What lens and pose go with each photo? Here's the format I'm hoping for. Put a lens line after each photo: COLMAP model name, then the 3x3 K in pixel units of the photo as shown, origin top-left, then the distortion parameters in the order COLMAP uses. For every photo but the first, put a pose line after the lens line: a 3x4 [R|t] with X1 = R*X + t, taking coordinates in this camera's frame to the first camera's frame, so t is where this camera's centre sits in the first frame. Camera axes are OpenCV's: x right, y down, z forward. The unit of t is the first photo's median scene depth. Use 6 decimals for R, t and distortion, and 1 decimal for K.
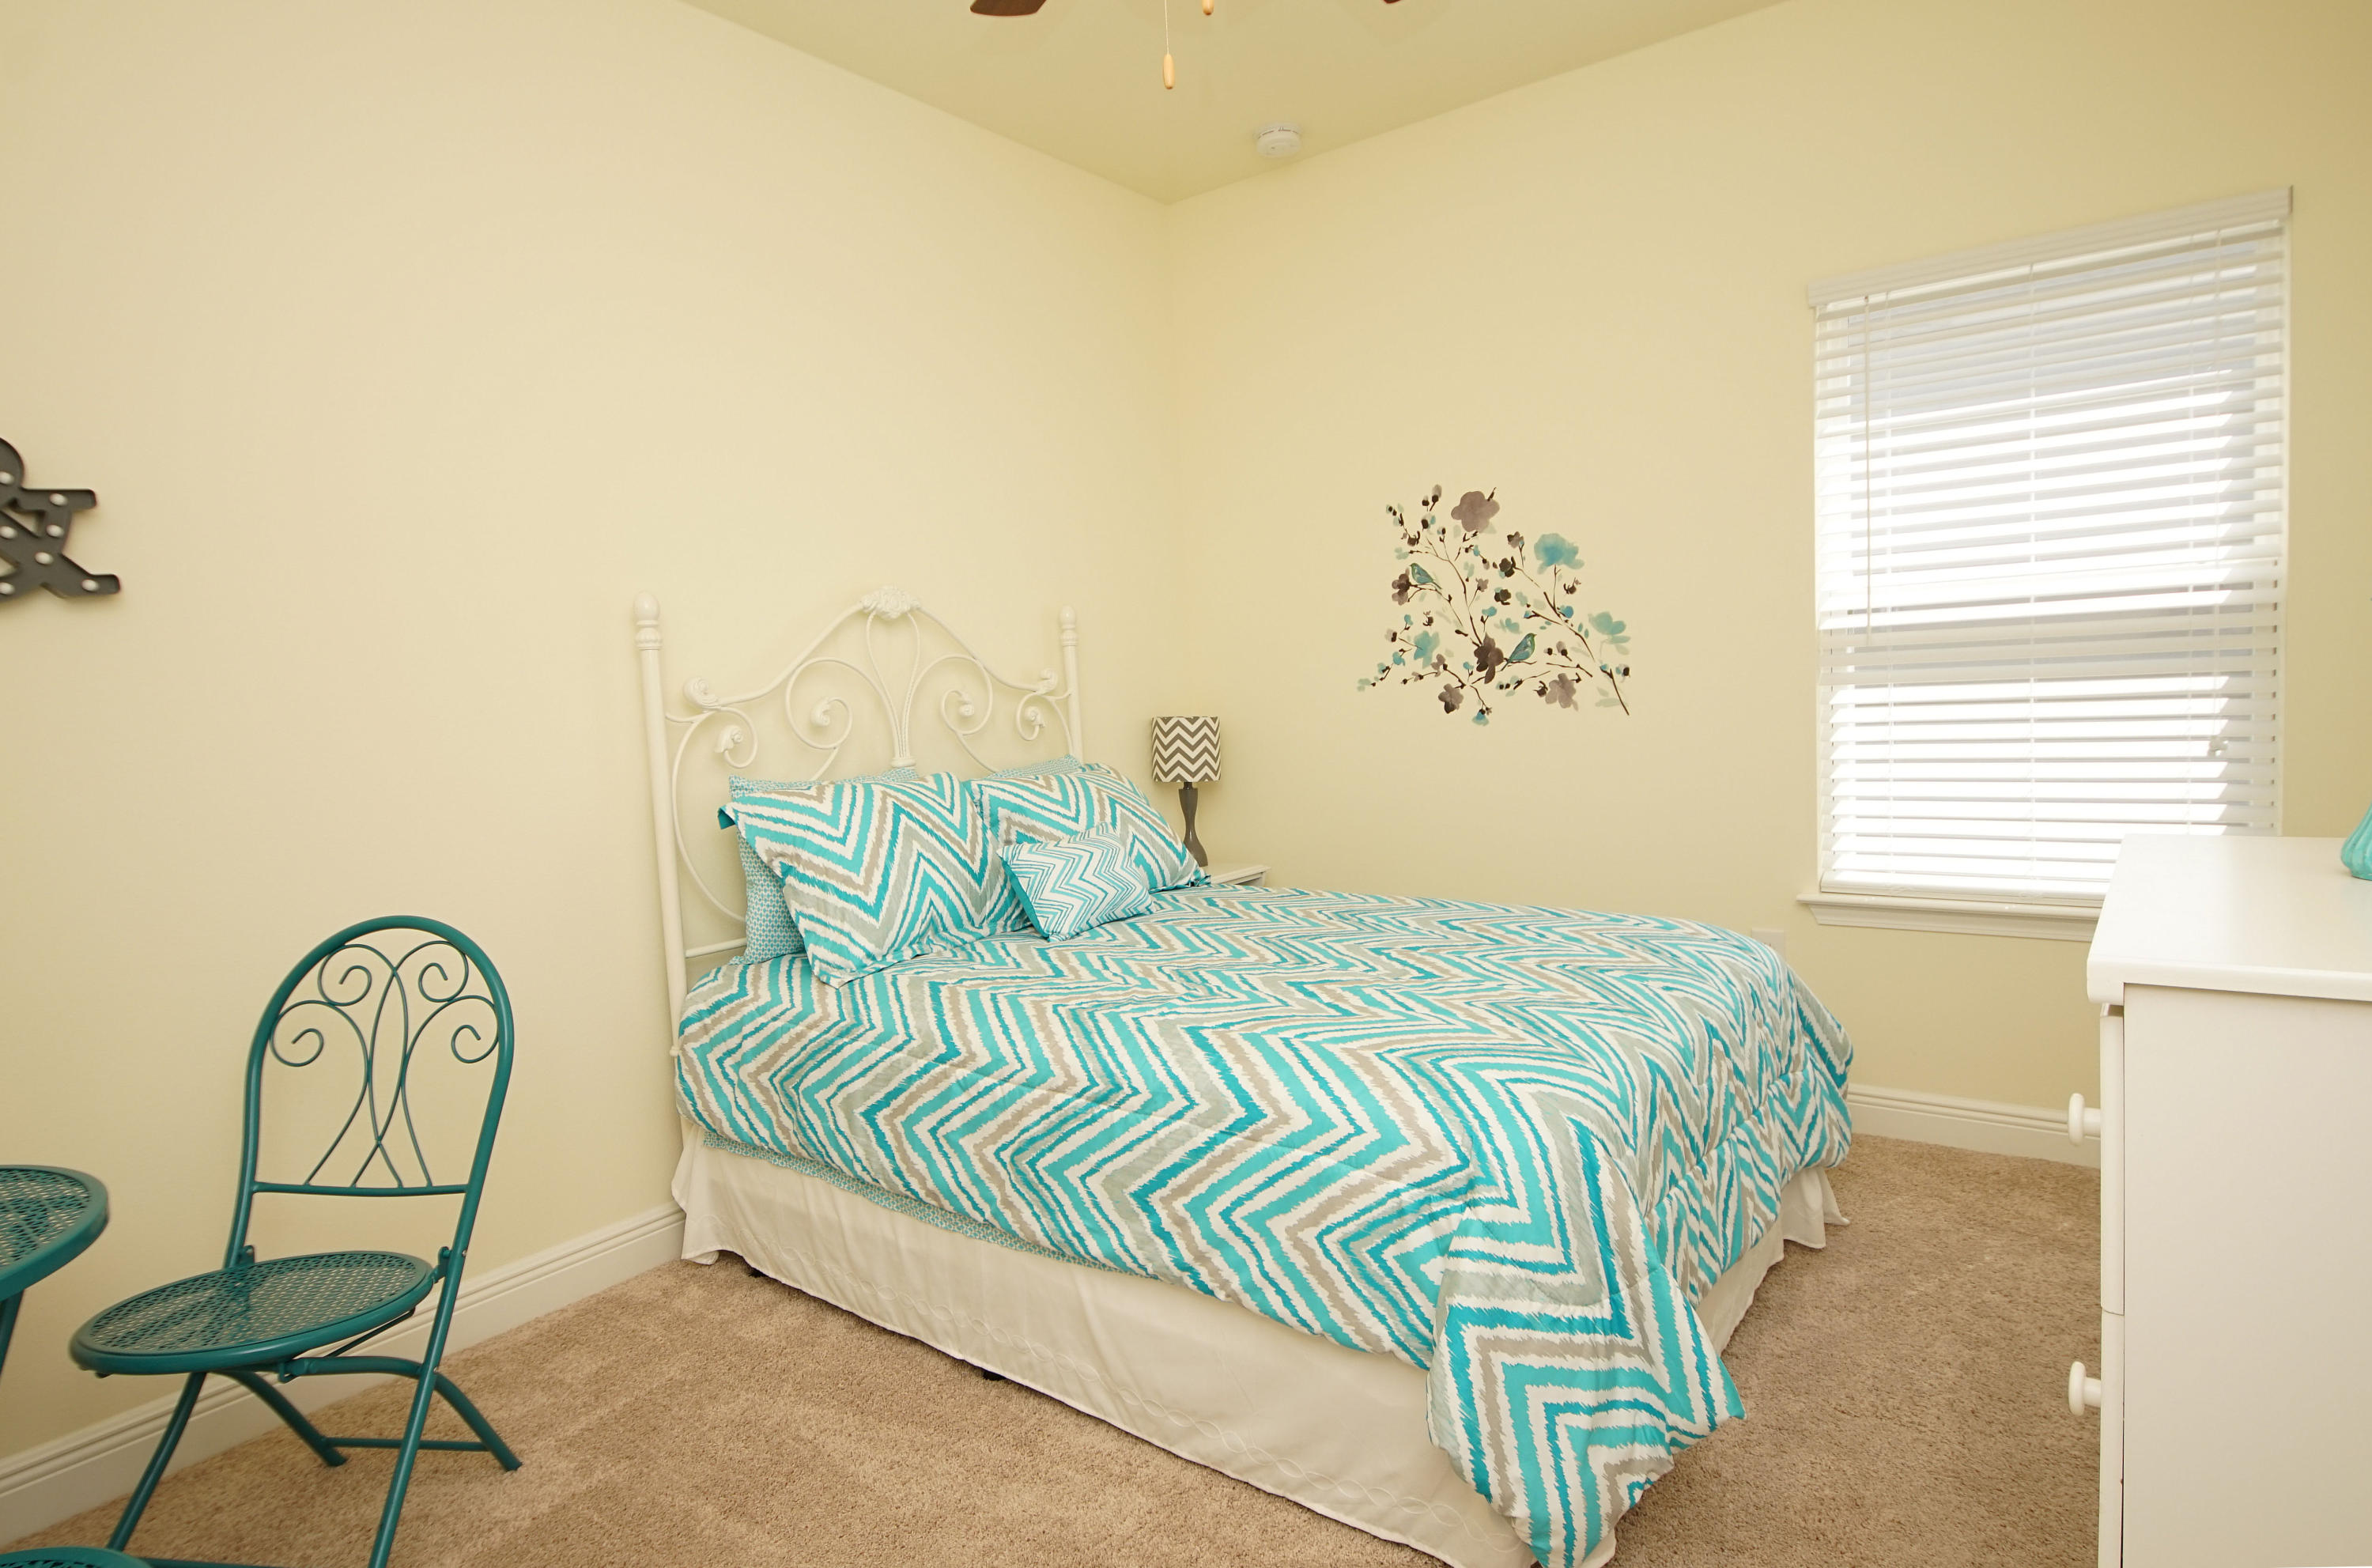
lens RADIAL K [[1323.8, 0, 1185.2], [0, 1323.8, 778.7], [0, 0, 1]] dist [0.003160, -0.000522]
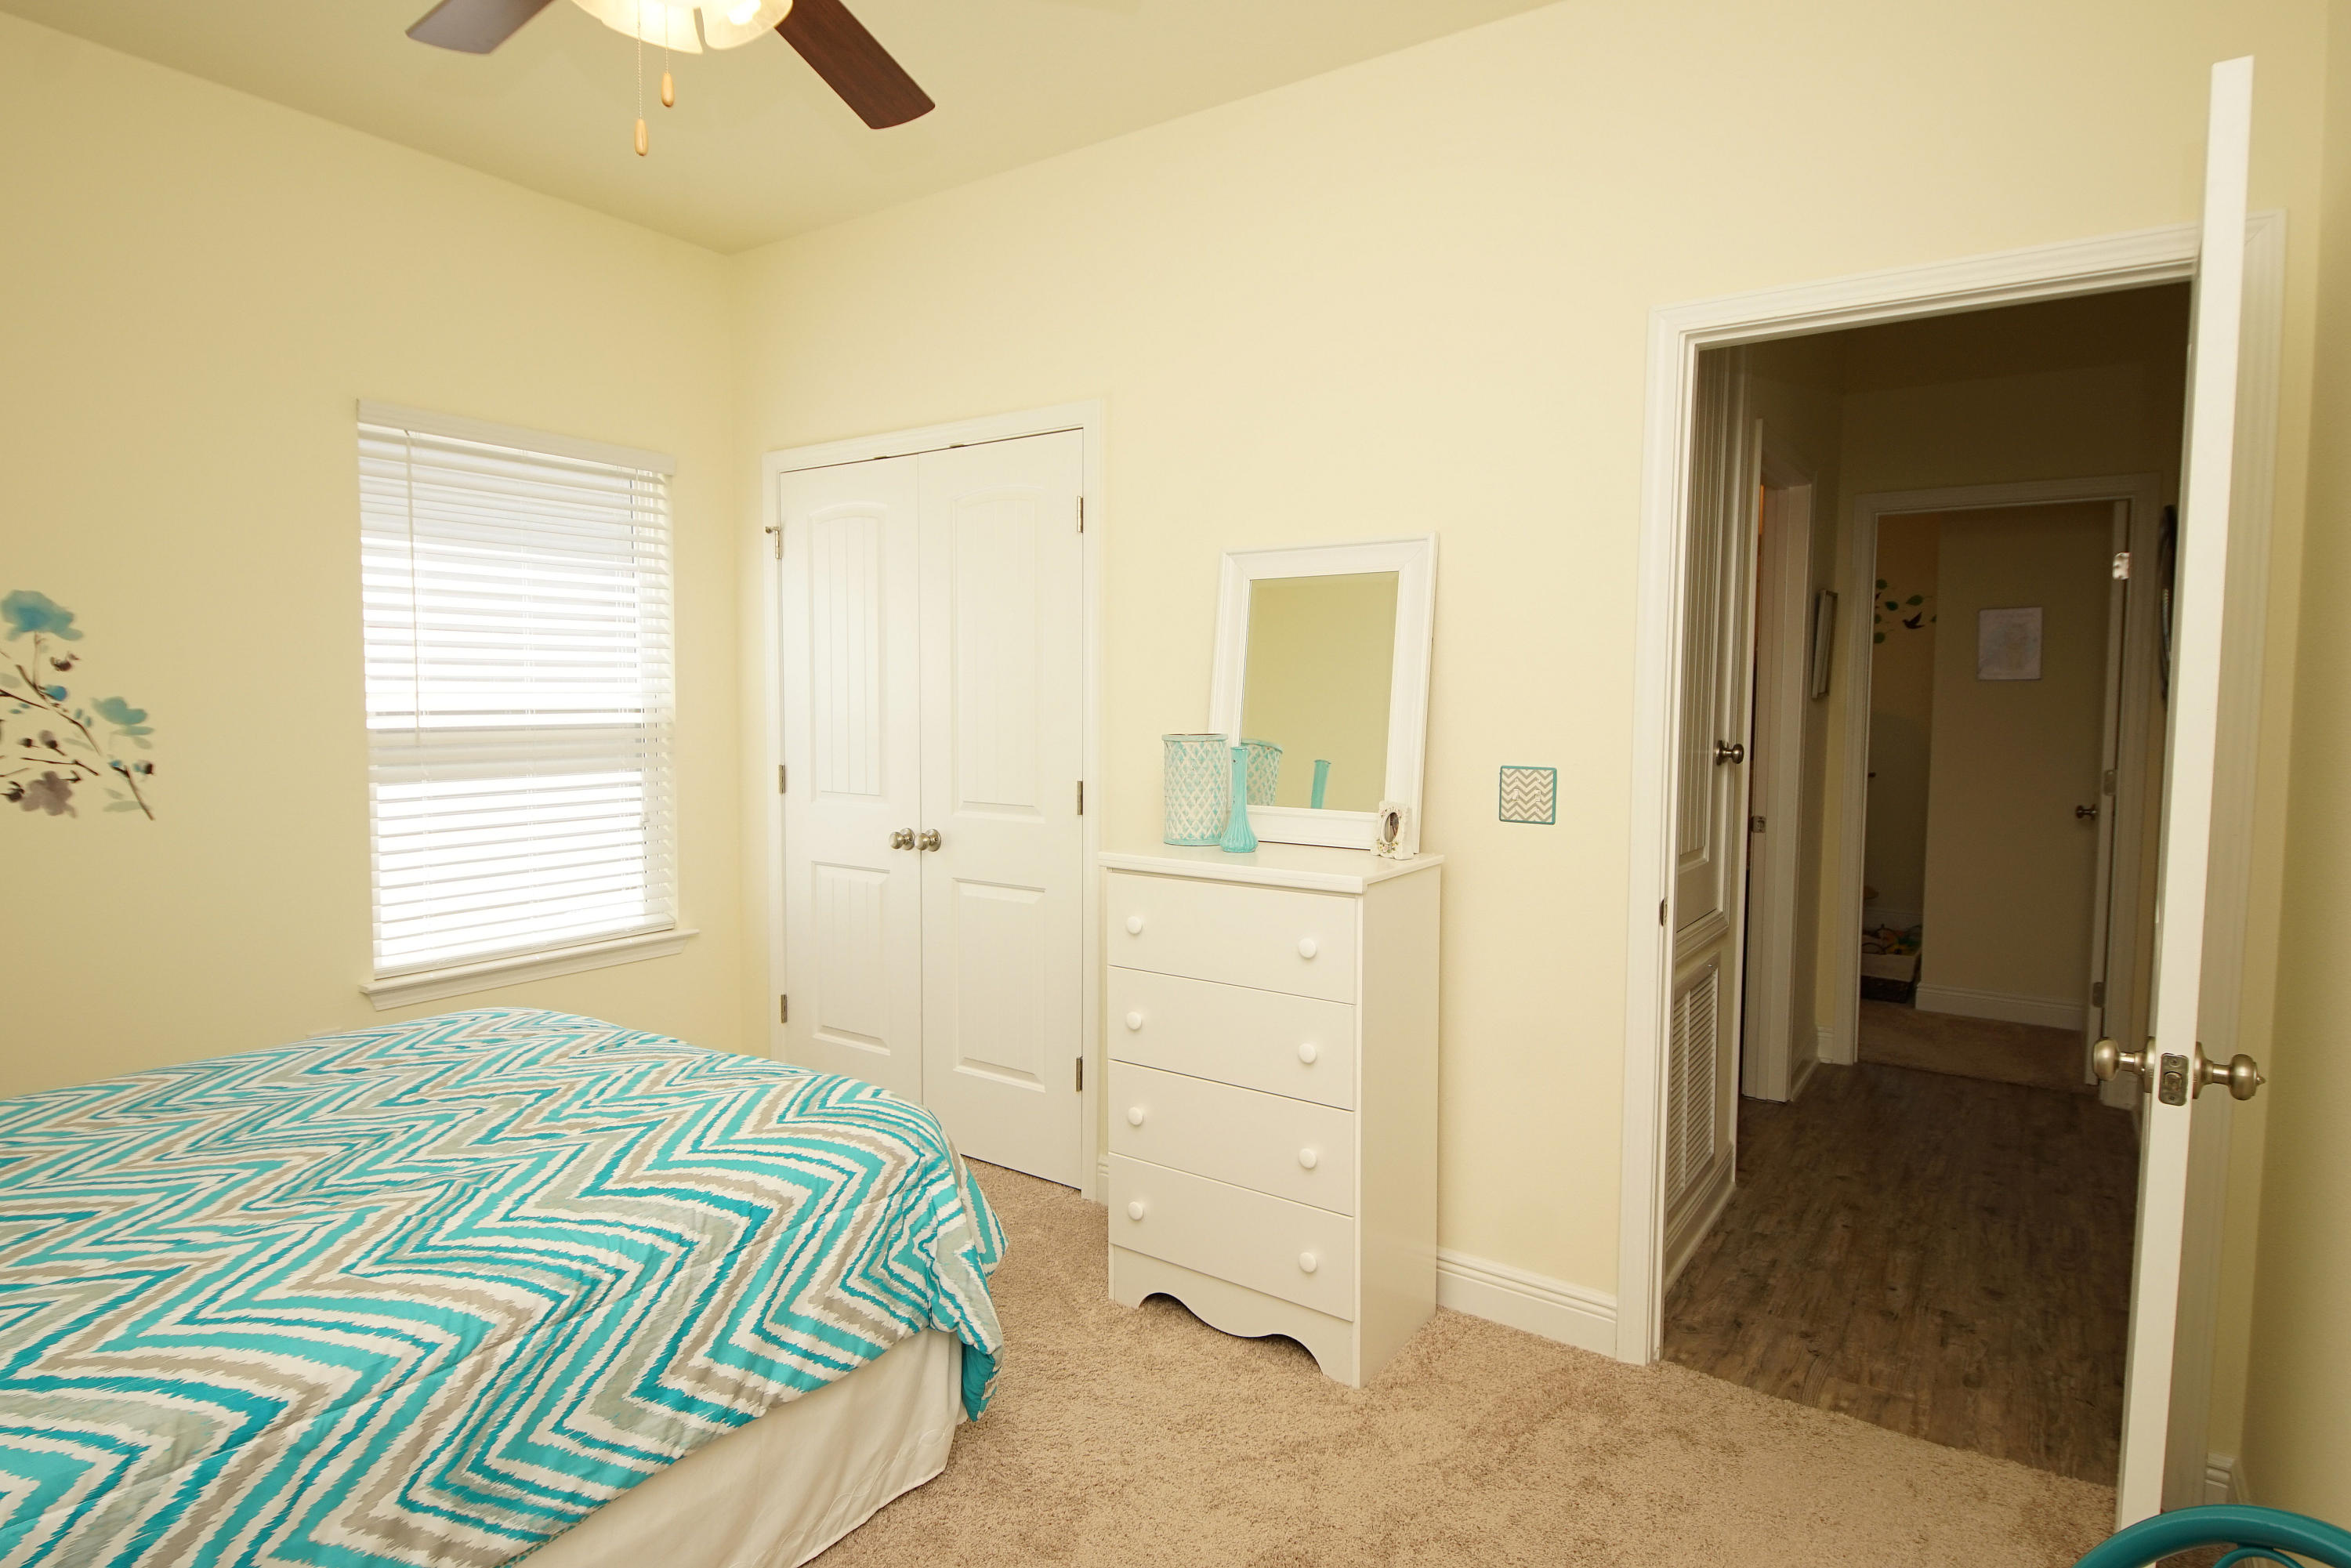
lens RADIAL K [[1259.5, 0, 1180.3], [0, 1259.5, 775.5], [0, 0, 1]] dist [0.022352, -0.023018]
pose [[-0.068134, -0.010989, 0.997616, -0.826627], [0.073577, 0.997161, 0.016009, -0.065825], [-0.994959, 0.074493, -0.067132, 0.639436]]
